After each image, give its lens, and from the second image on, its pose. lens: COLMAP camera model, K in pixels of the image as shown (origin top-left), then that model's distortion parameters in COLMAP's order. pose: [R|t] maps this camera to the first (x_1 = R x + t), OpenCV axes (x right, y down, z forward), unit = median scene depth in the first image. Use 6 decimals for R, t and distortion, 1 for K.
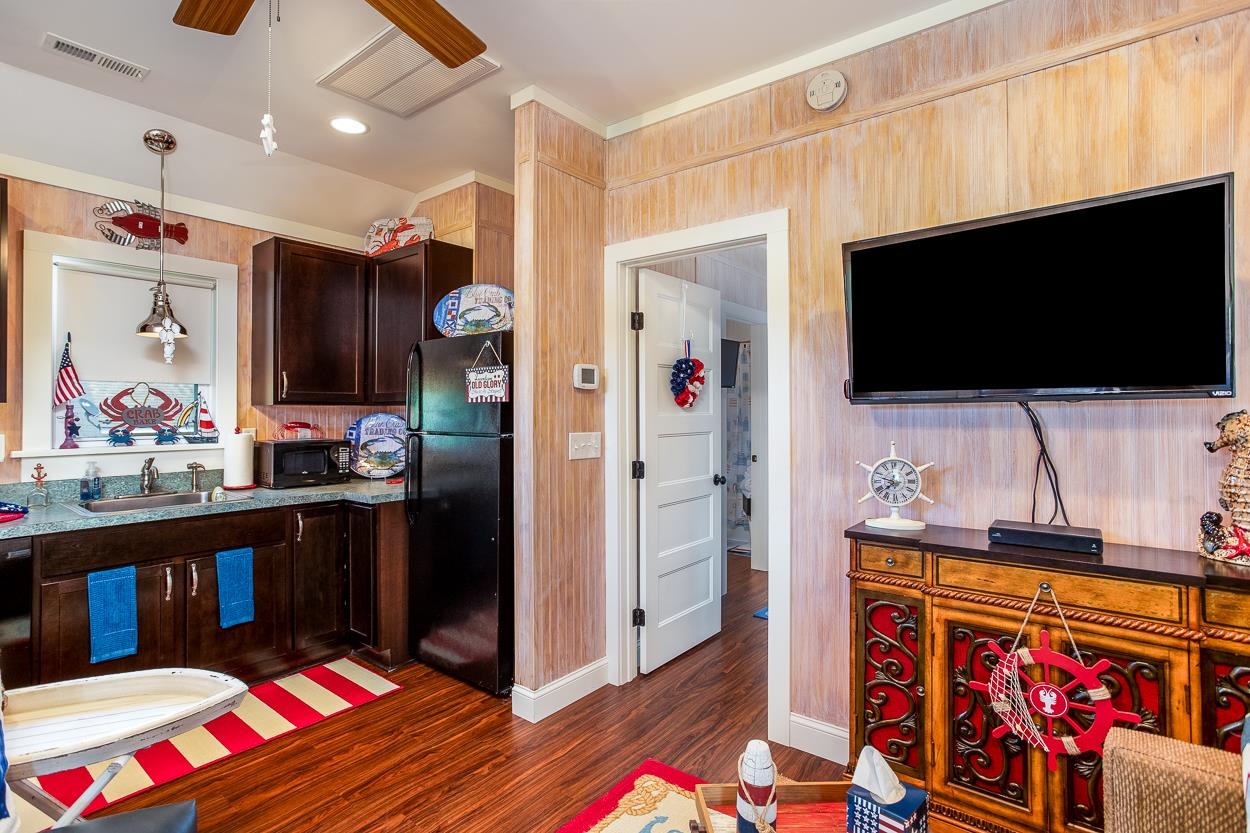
lens RADIAL K [[604.8, 0, 635.4], [0, 604.8, 399.4], [0, 0, 1]] dist [-0.004950, 0.003956]
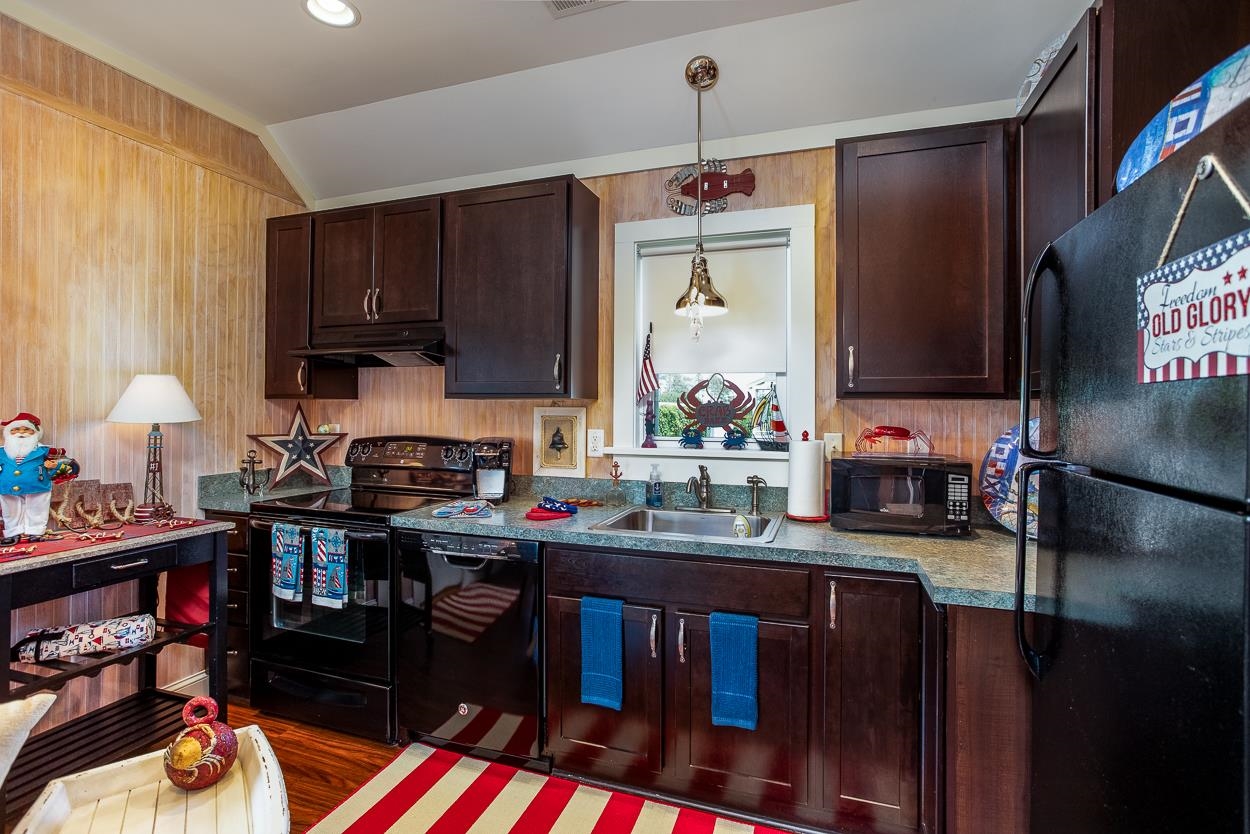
lens RADIAL K [[604.8, 0, 617.1], [0, 604.8, 407.0], [0, 0, 1]] dist [-0.004950, 0.003956]
pose [[0.300727, 0.000520, -0.953710, -0.054258], [0.013039, 0.999904, 0.004657, 0.012420], [0.953621, -0.013836, 0.300691, 0.615471]]
